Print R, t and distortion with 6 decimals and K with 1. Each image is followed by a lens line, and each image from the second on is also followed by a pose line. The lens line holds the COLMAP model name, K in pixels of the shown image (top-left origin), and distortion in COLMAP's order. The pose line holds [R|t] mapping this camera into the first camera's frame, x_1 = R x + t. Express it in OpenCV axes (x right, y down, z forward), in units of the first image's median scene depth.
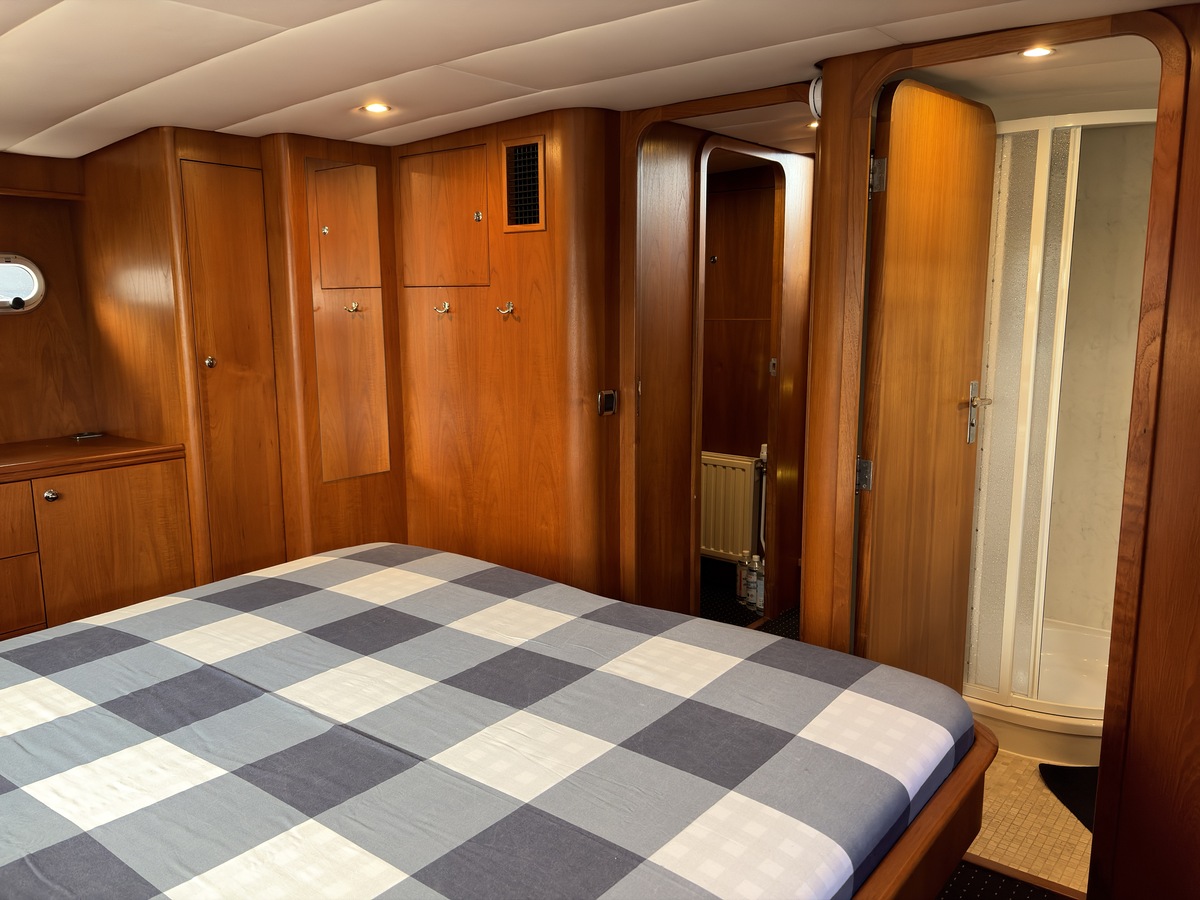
lens RADIAL K [[907.0, 0, 603.1], [0, 907.0, 447.1], [0, 0, 1]] dist [0.037553, -0.038671]
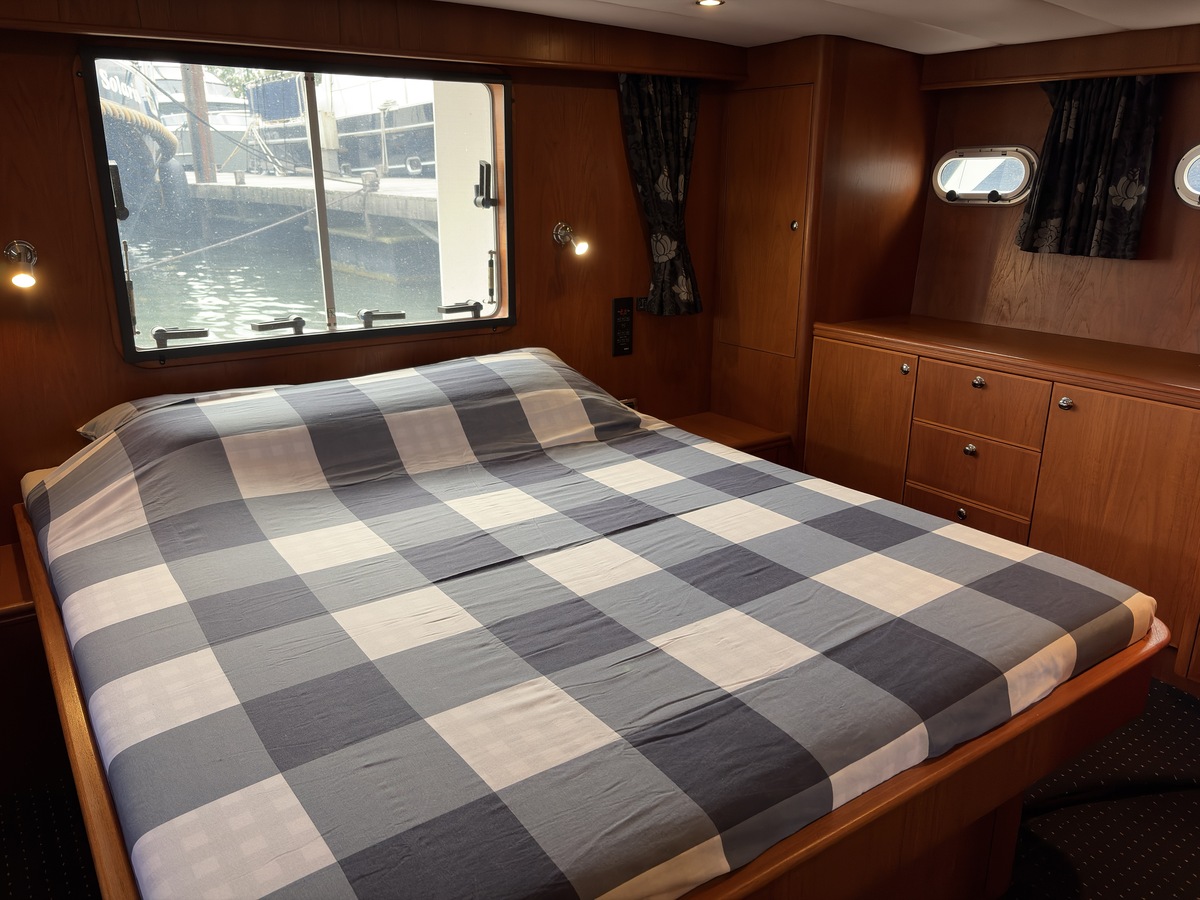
lens RADIAL K [[907.0, 0, 596.0], [0, 907.0, 470.6], [0, 0, 1]] dist [0.037553, -0.038671]
pose [[-0.297455, 0.306257, -0.904283, 0.540841], [-0.154645, 0.919192, 0.362175, -0.190641], [0.942128, 0.247574, -0.226057, 0.952650]]
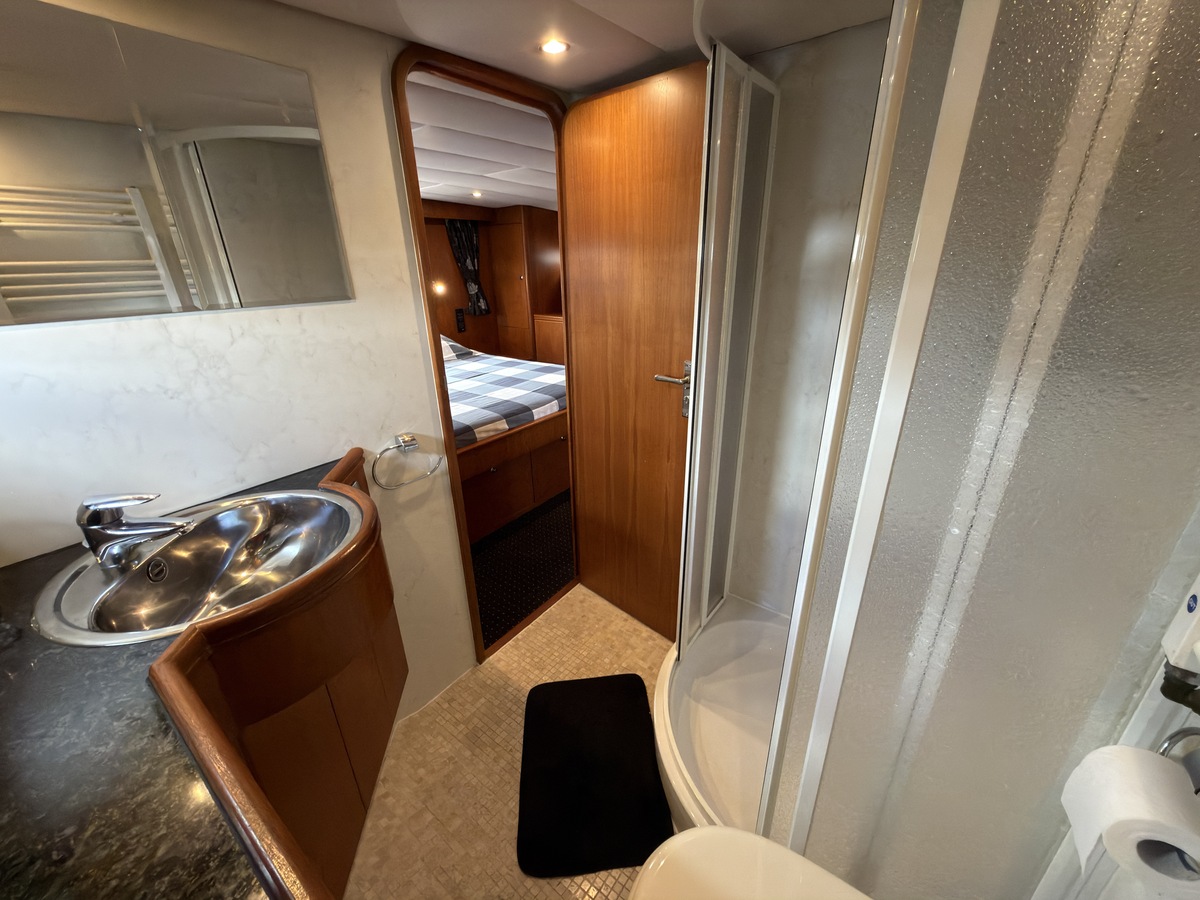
lens RADIAL K [[482.0, 0, 598.1], [0, 482.0, 456.0], [0, 0, 1]] dist [0.003369, 0.000048]
pose [[0.013589, 0.388657, -0.921282, 1.214003], [-0.144199, 0.912498, 0.382824, -0.212849], [0.989455, 0.127646, 0.068444, 1.107107]]
